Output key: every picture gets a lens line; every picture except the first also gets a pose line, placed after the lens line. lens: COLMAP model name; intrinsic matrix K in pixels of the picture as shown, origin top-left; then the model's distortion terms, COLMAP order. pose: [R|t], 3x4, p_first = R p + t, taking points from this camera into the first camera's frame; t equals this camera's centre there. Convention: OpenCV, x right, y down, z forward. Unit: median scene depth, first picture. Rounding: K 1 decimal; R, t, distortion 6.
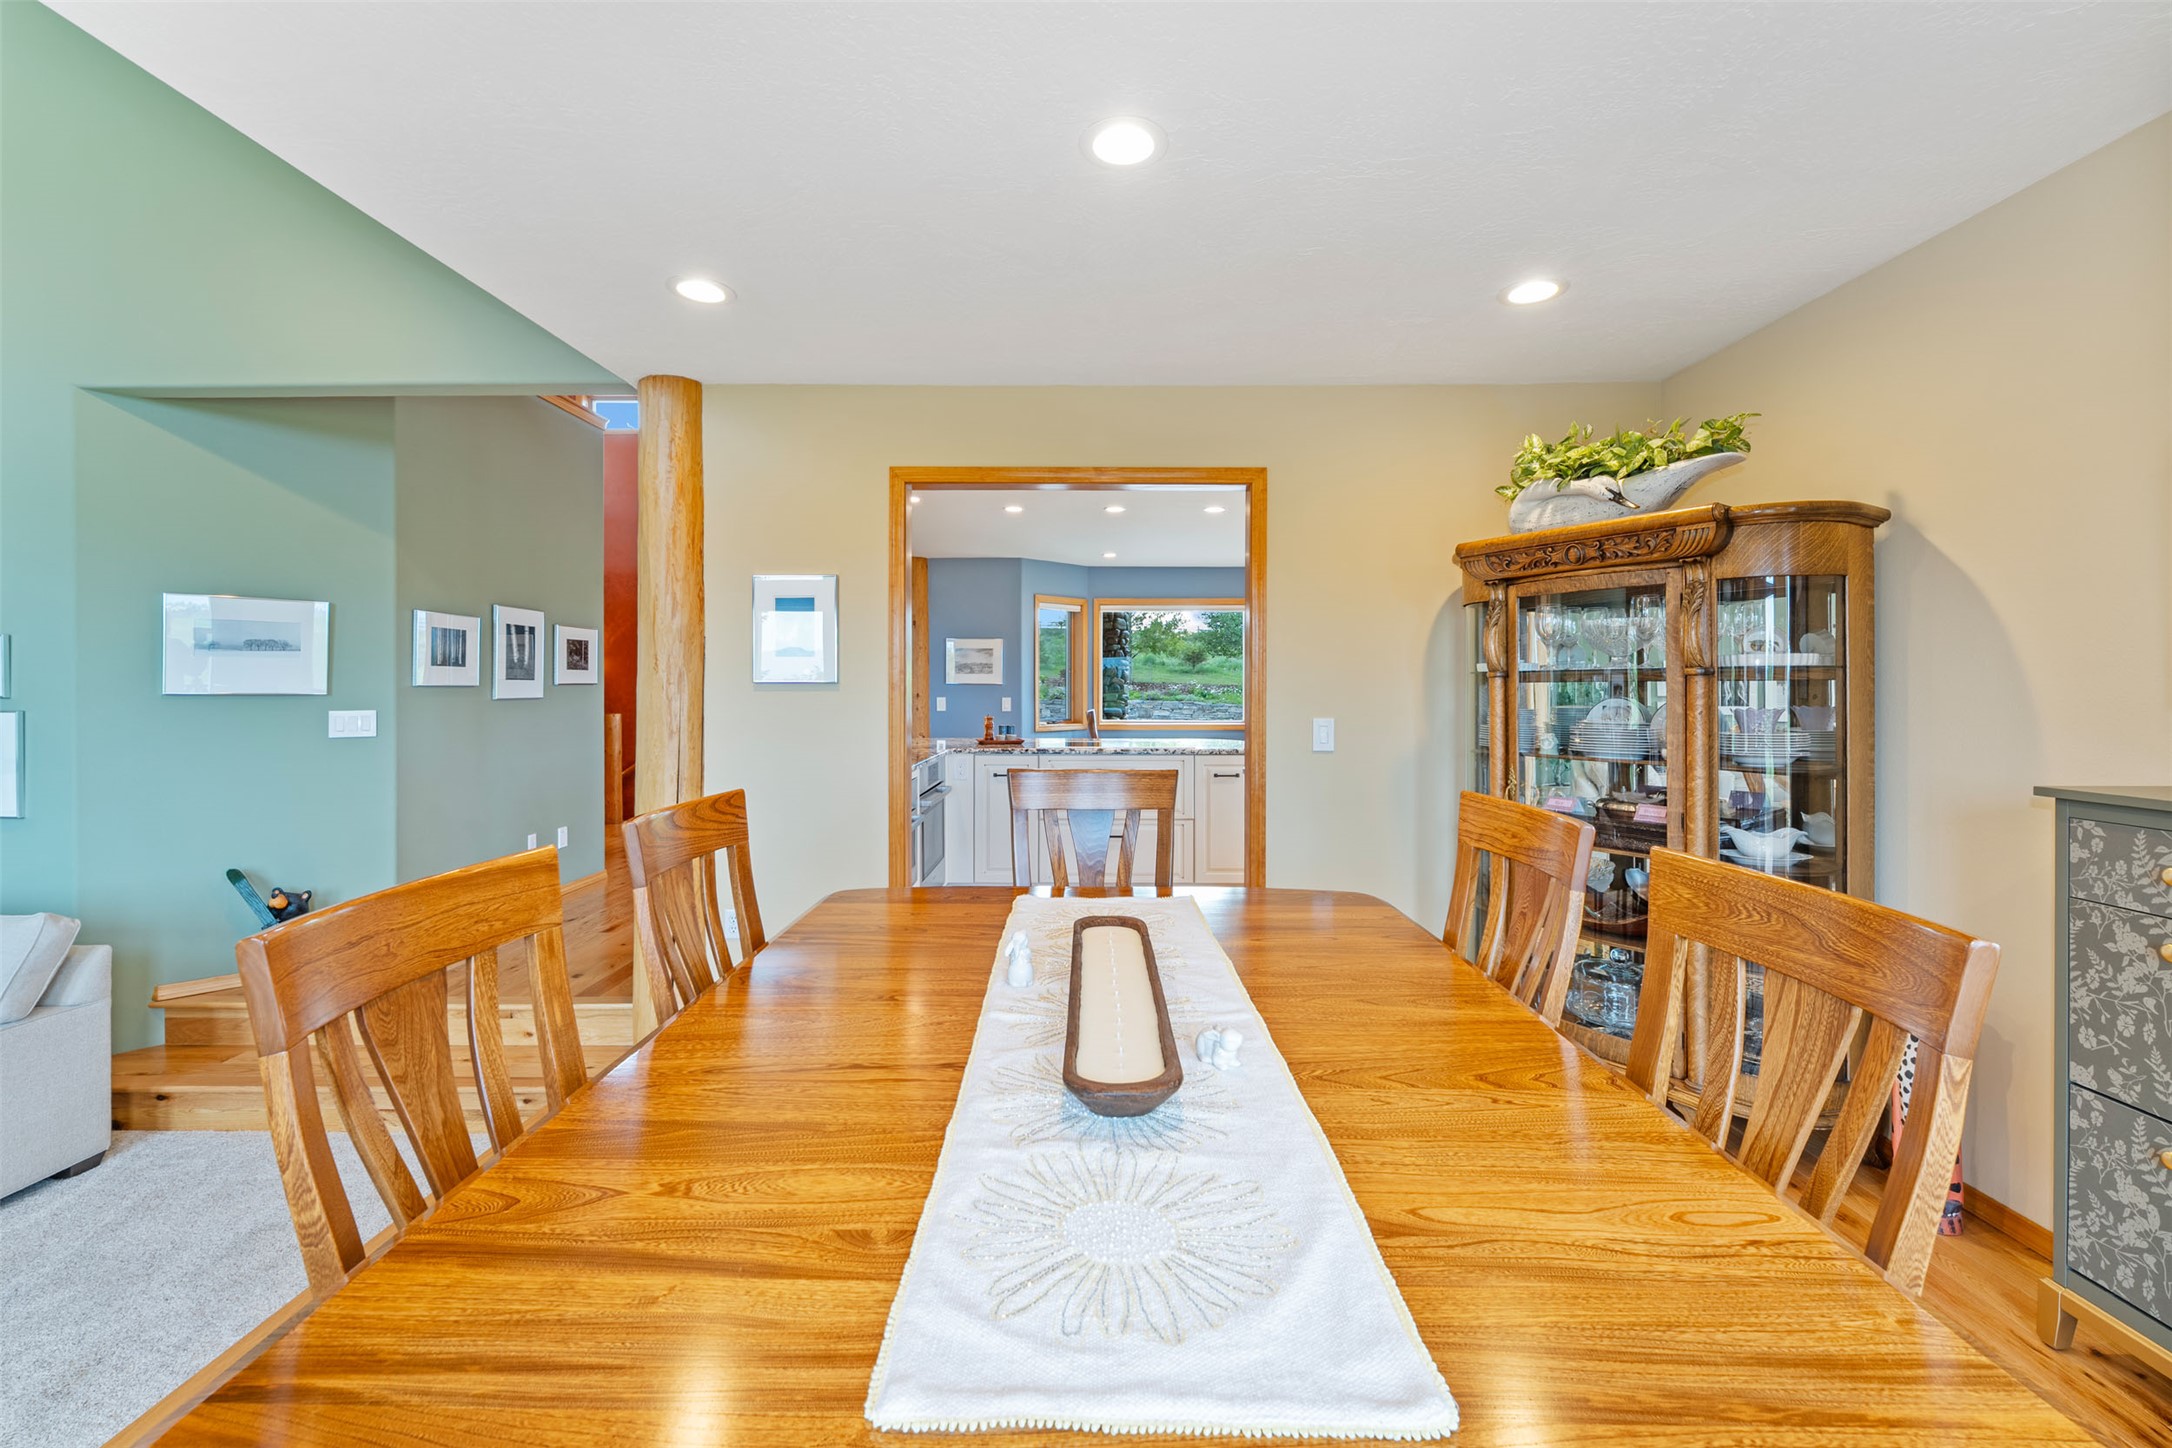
lens RADIAL K [[884.8, 0, 1081.8], [0, 884.8, 707.8], [0, 0, 1]] dist [-0.002457, -0.000719]
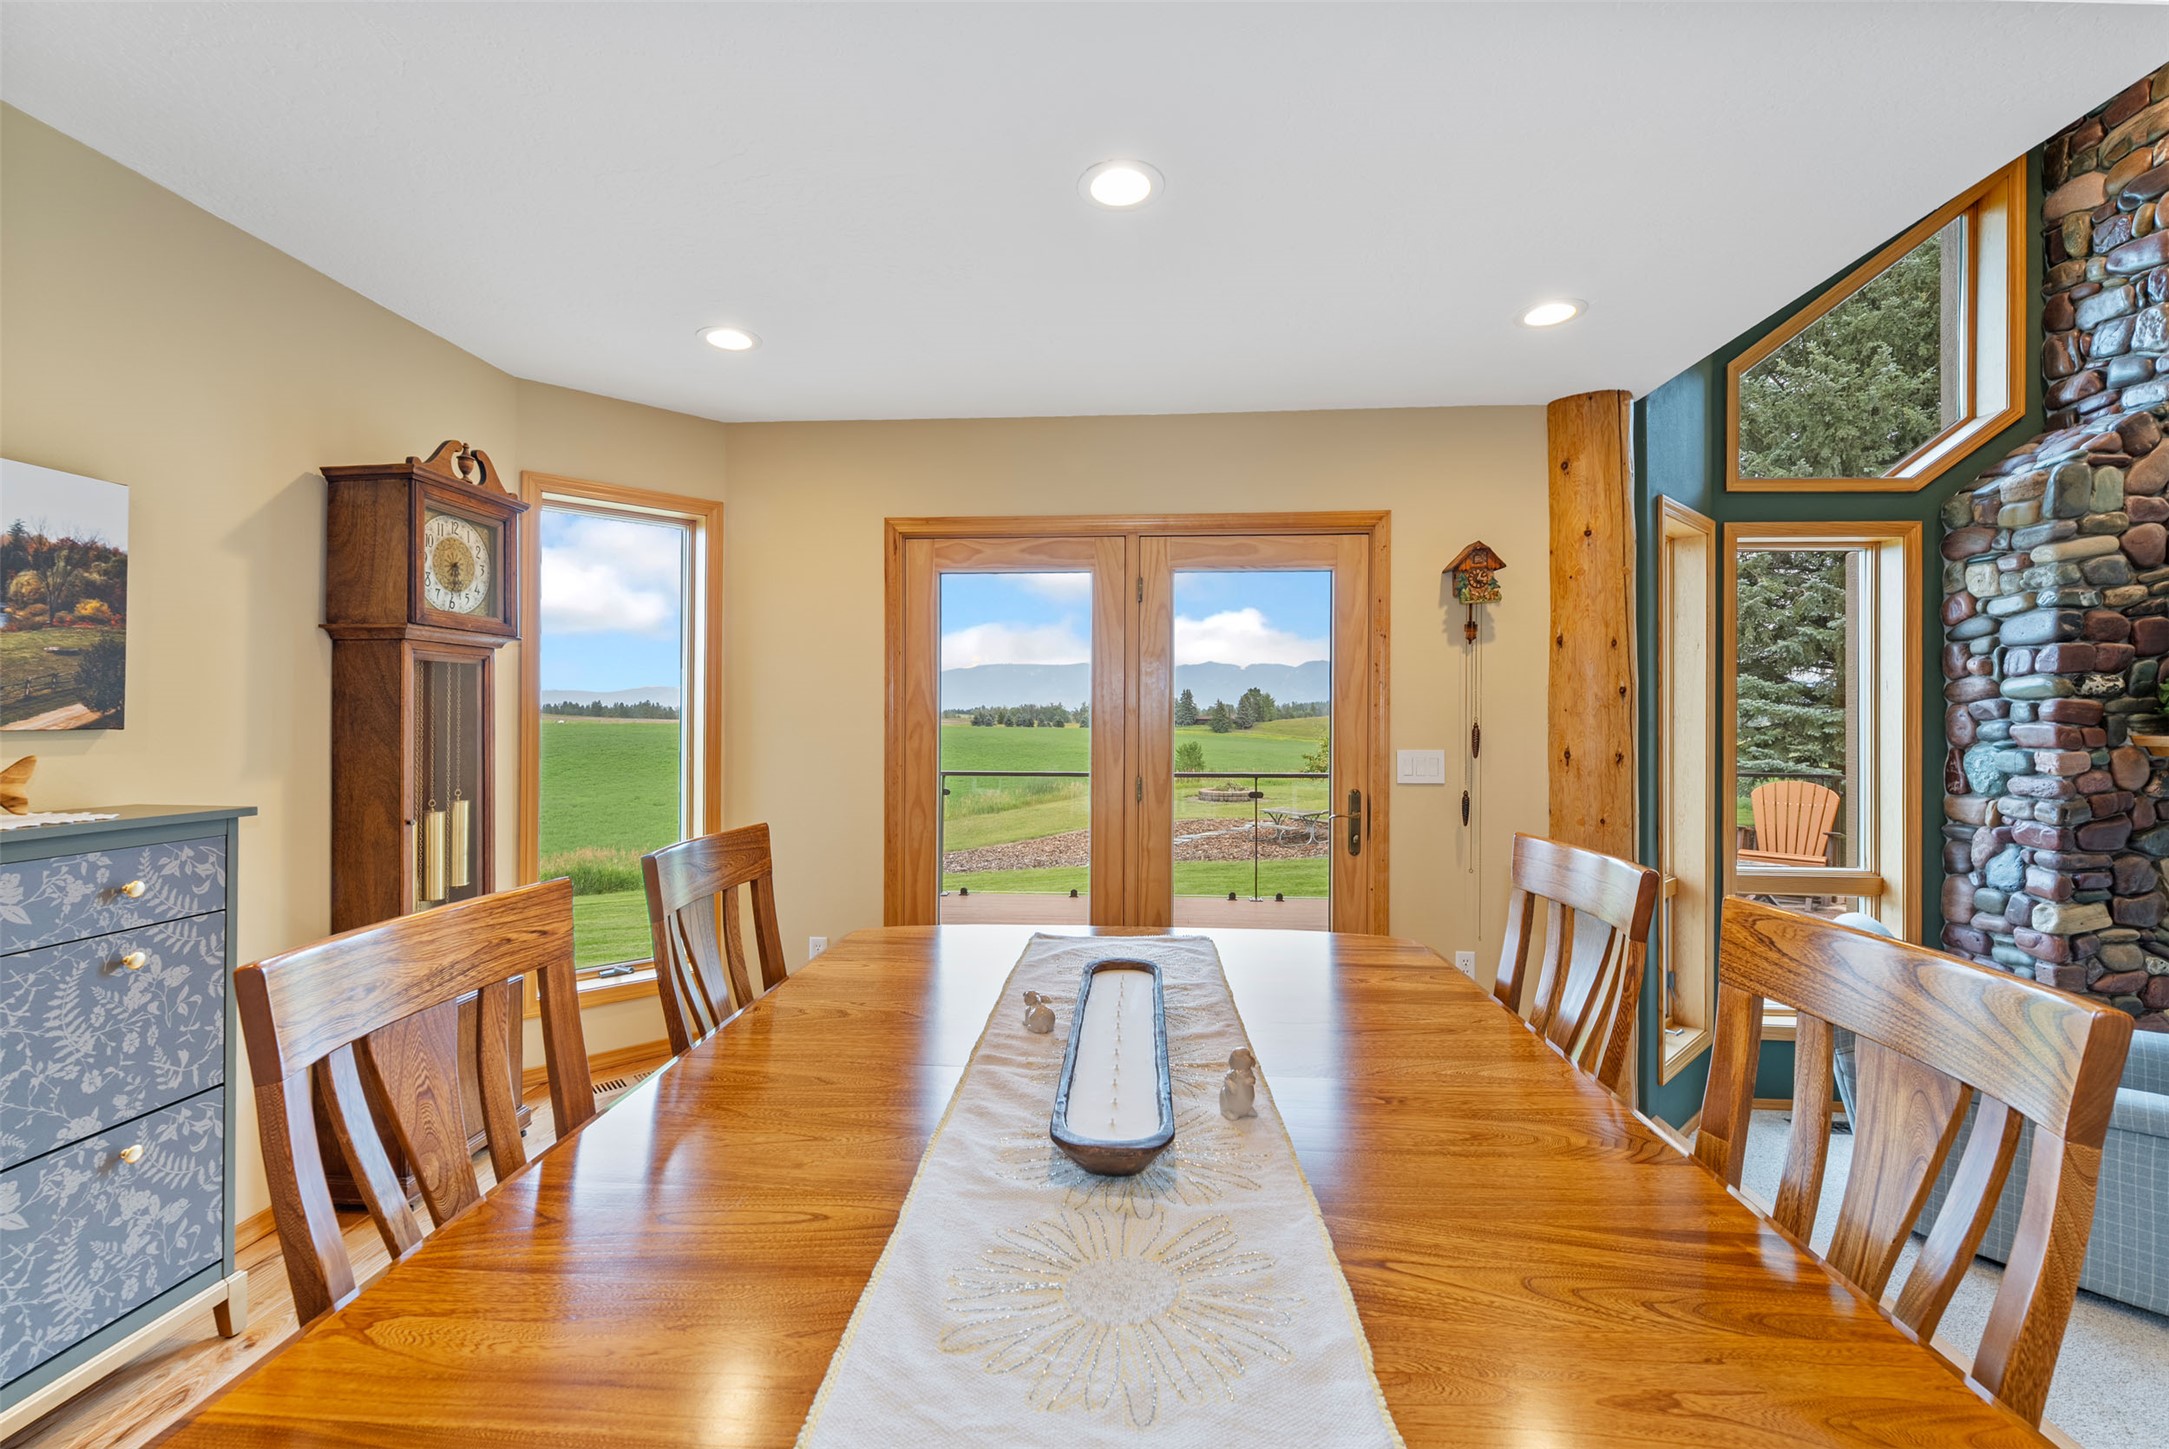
lens RADIAL K [[883.6, 0, 1079.1], [0, 883.6, 717.5], [0, 0, 1]] dist [-0.002457, -0.000719]
pose [[-0.998259, -0.004676, 0.058796, 0.026430], [-0.003413, 0.999761, 0.021576, -0.042616], [-0.058883, 0.021338, -0.998037, 1.920852]]
